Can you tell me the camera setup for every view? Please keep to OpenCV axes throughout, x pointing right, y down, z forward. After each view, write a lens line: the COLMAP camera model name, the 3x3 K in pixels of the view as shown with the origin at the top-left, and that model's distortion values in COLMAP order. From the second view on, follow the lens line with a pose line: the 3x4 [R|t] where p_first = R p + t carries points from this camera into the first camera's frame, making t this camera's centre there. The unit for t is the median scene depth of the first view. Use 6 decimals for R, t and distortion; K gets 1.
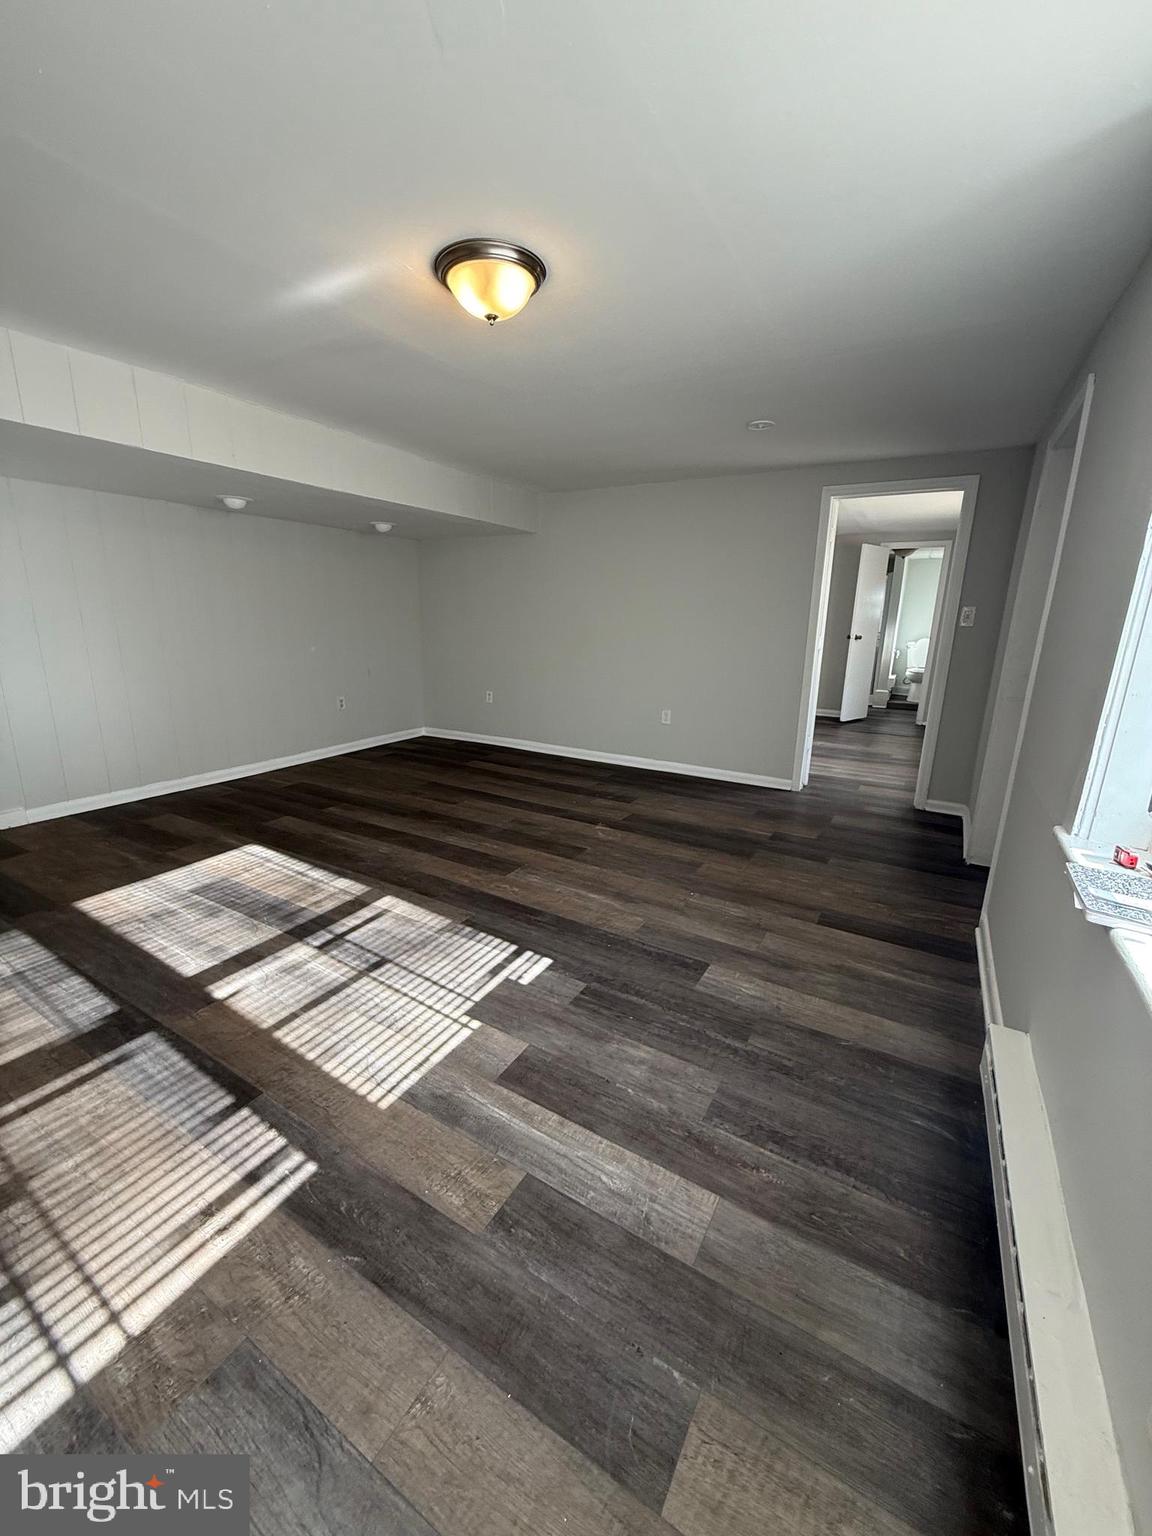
lens RADIAL K [[606.4, 0, 576.0], [0, 606.4, 768.0], [0, 0, 1]] dist [-0.000082, -0.000078]
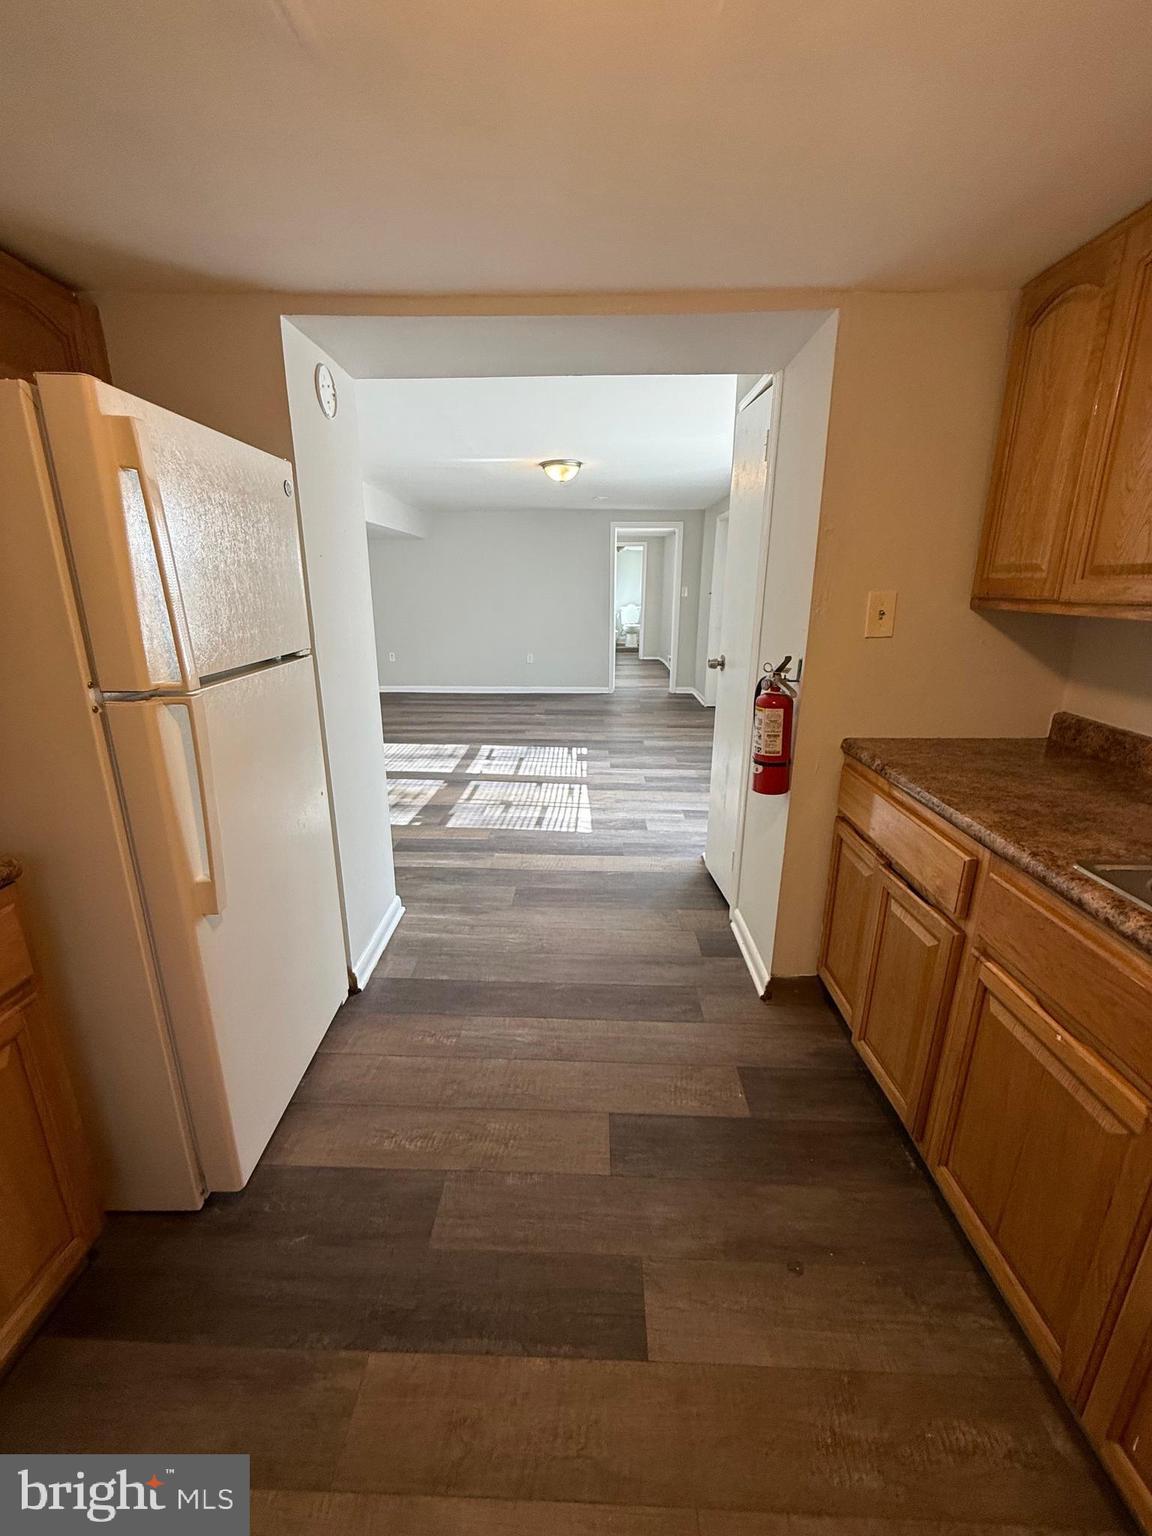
lens RADIAL K [[616.4, 0, 575.6], [0, 616.4, 760.2], [0, 0, 1]] dist [0.000222, -0.000099]
pose [[0.869466, -0.148569, 0.471122, -1.535463], [0.136927, 0.988815, 0.059122, 0.283007], [-0.474636, 0.013105, 0.880084, -1.347493]]
